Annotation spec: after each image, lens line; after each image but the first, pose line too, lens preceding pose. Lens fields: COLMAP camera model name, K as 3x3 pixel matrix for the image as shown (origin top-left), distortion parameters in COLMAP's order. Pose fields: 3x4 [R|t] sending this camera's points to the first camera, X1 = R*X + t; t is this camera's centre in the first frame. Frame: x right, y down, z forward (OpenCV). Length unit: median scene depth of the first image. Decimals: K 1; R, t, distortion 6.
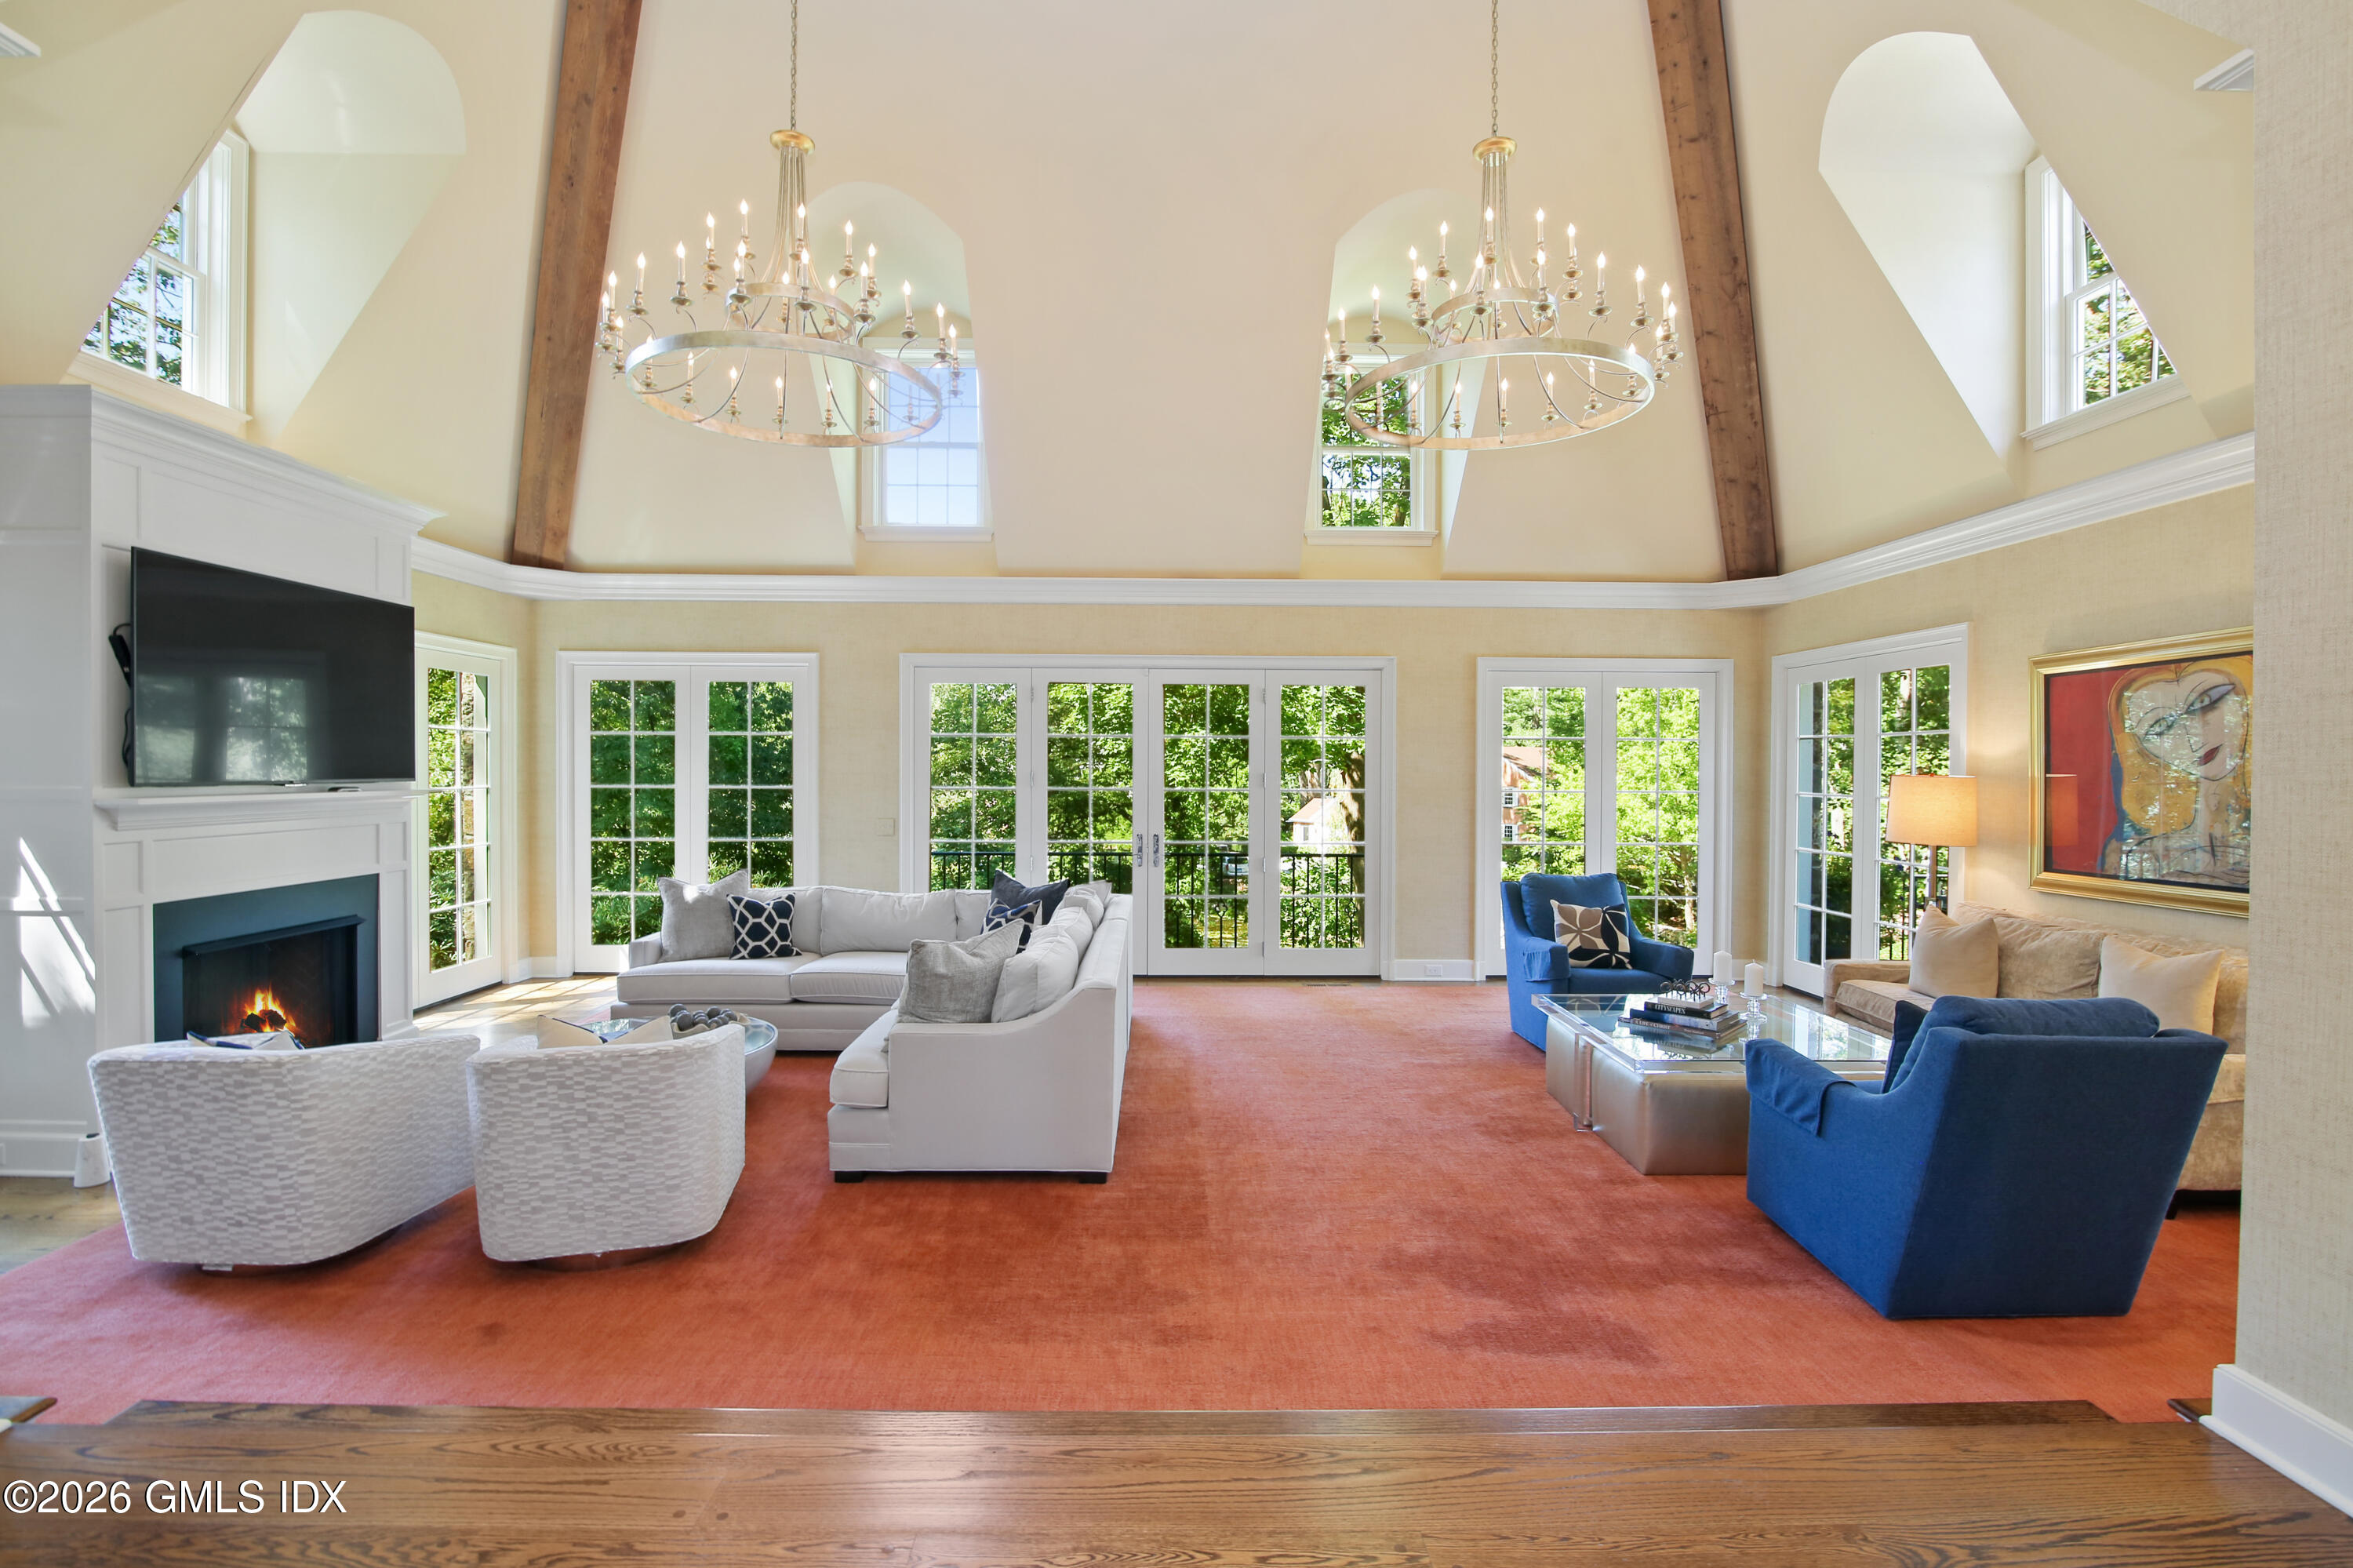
lens RADIAL K [[1078.9, 0, 1177.6], [0, 1078.9, 781.5], [0, 0, 1]] dist [-0.014917, -0.000588]
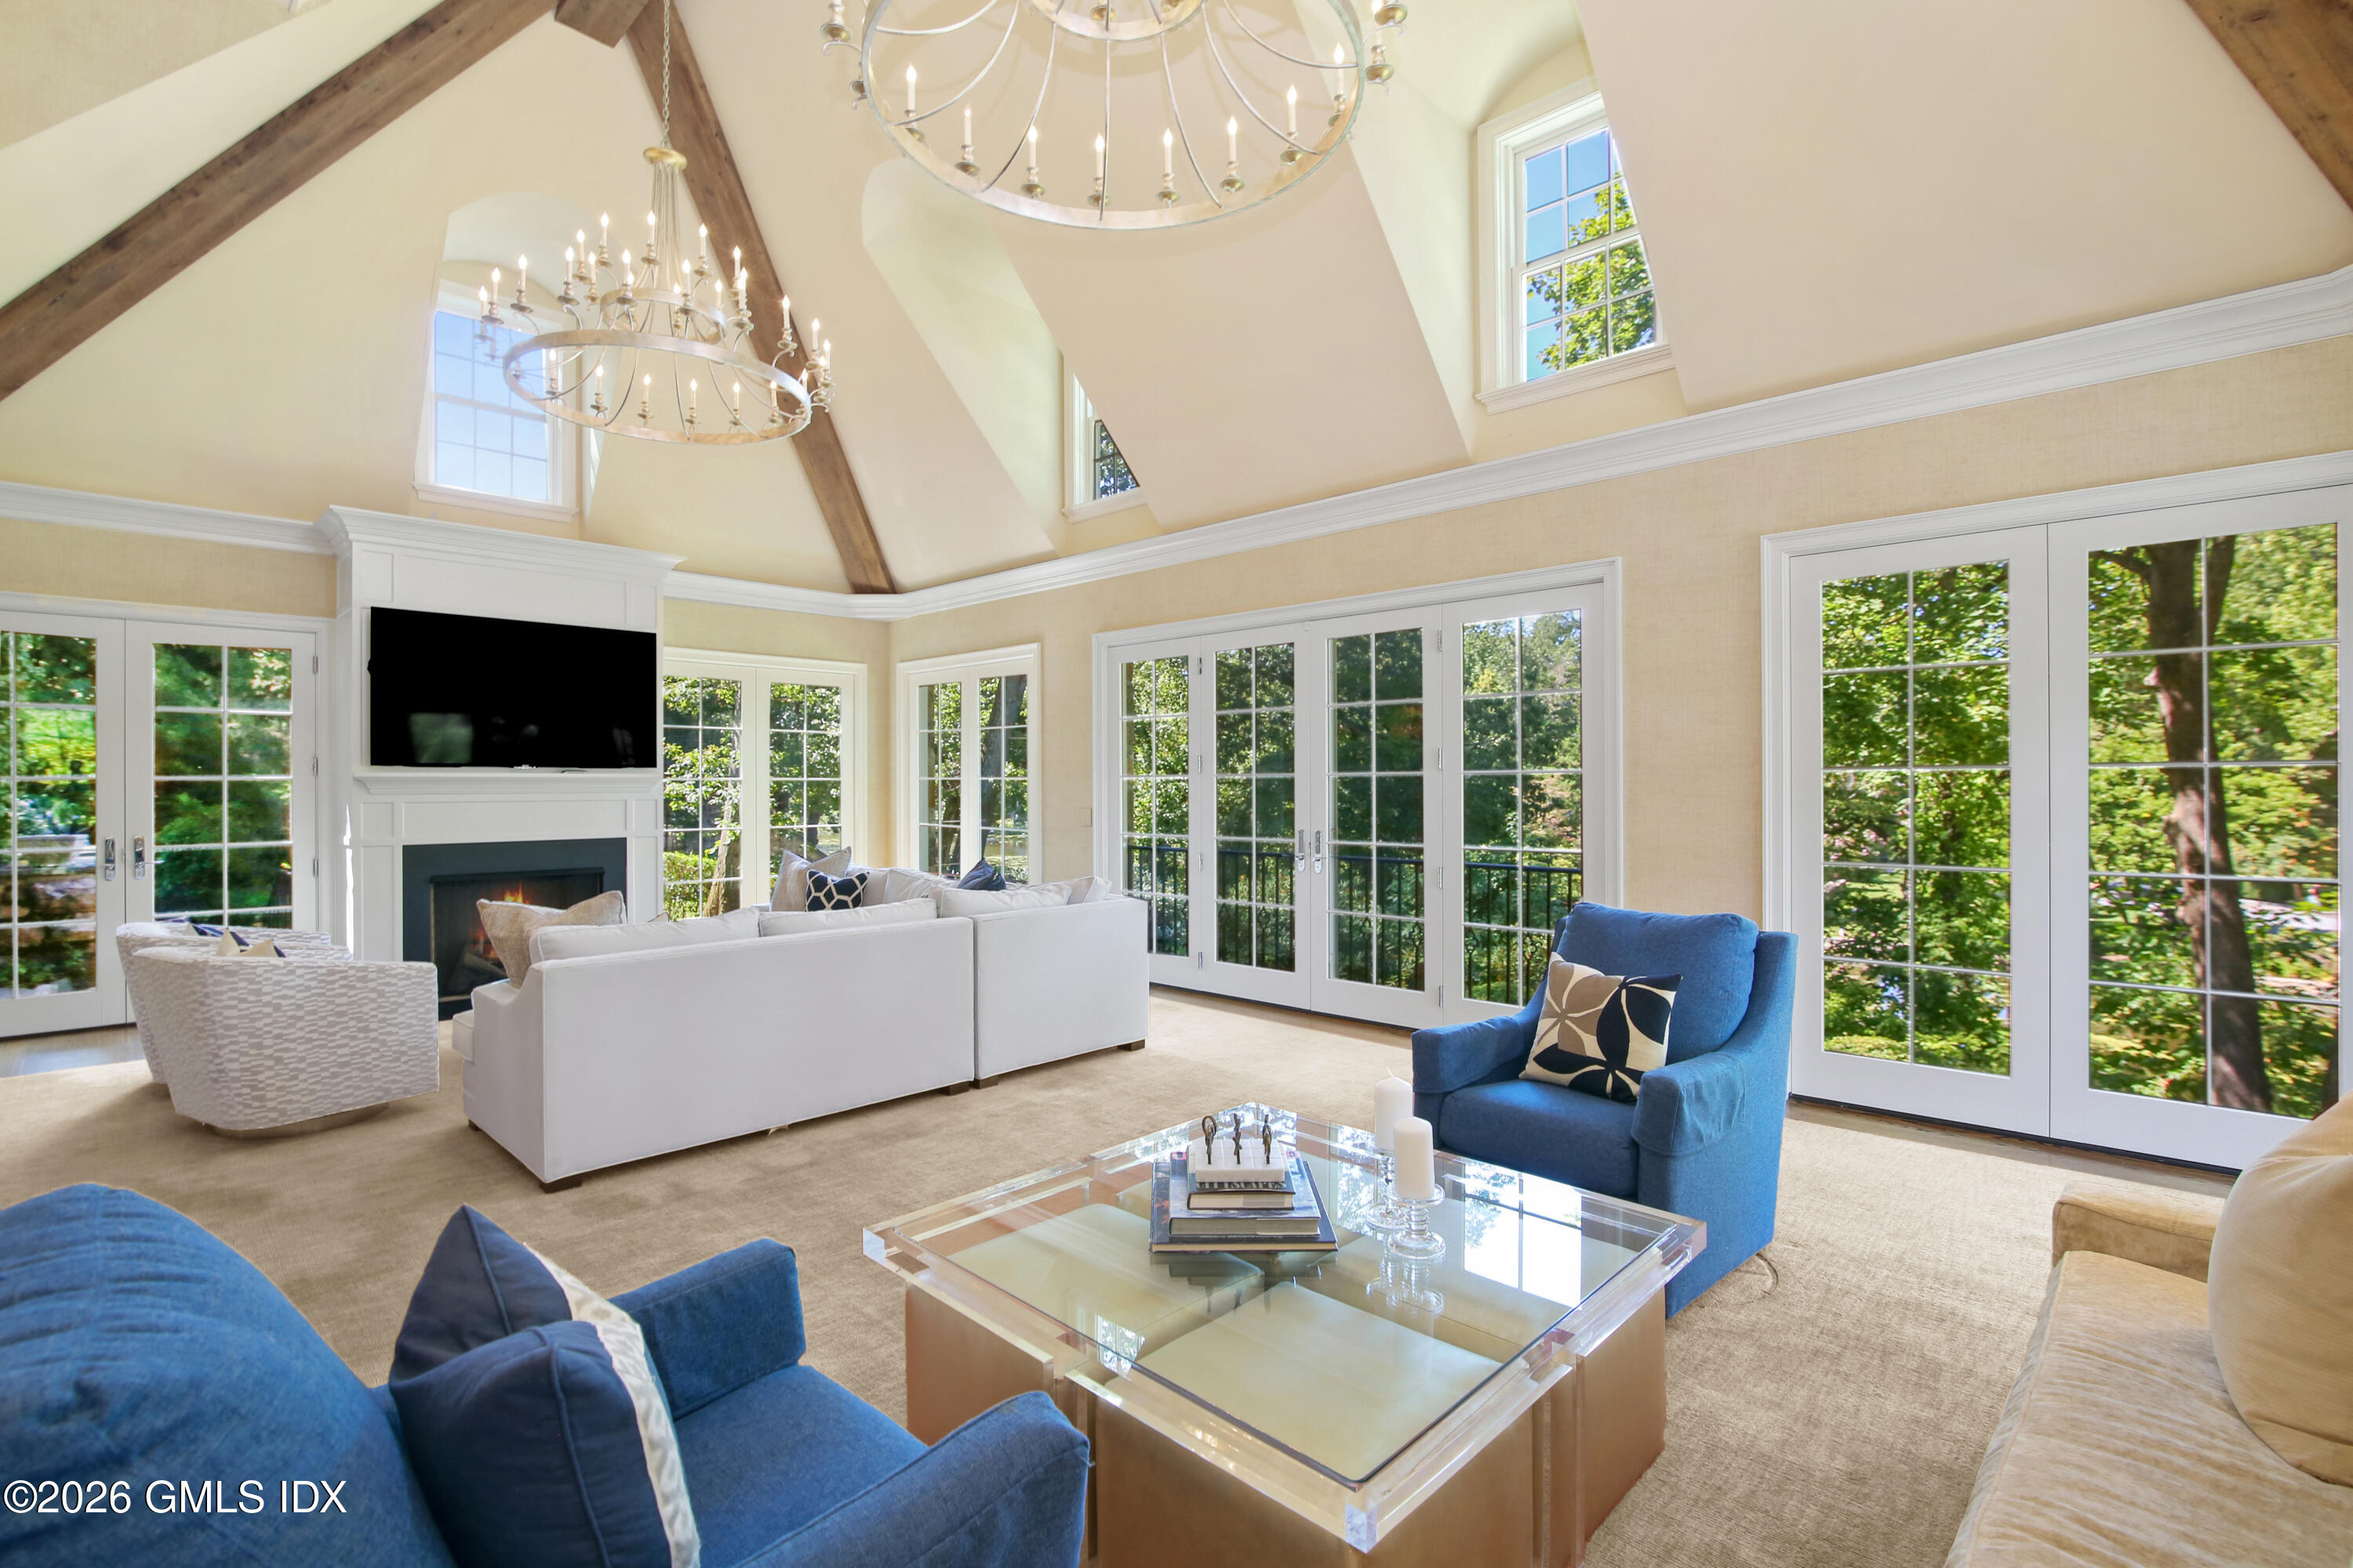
lens RADIAL K [[1078.9, 0, 1165.0], [0, 1078.9, 786.0], [0, 0, 1]] dist [-0.014917, -0.000588]
pose [[0.704067, -0.006473, -0.710104, 0.608843], [0.000517, 0.999963, -0.008602, 0.030960], [0.710134, 0.005689, 0.704044, 0.488157]]
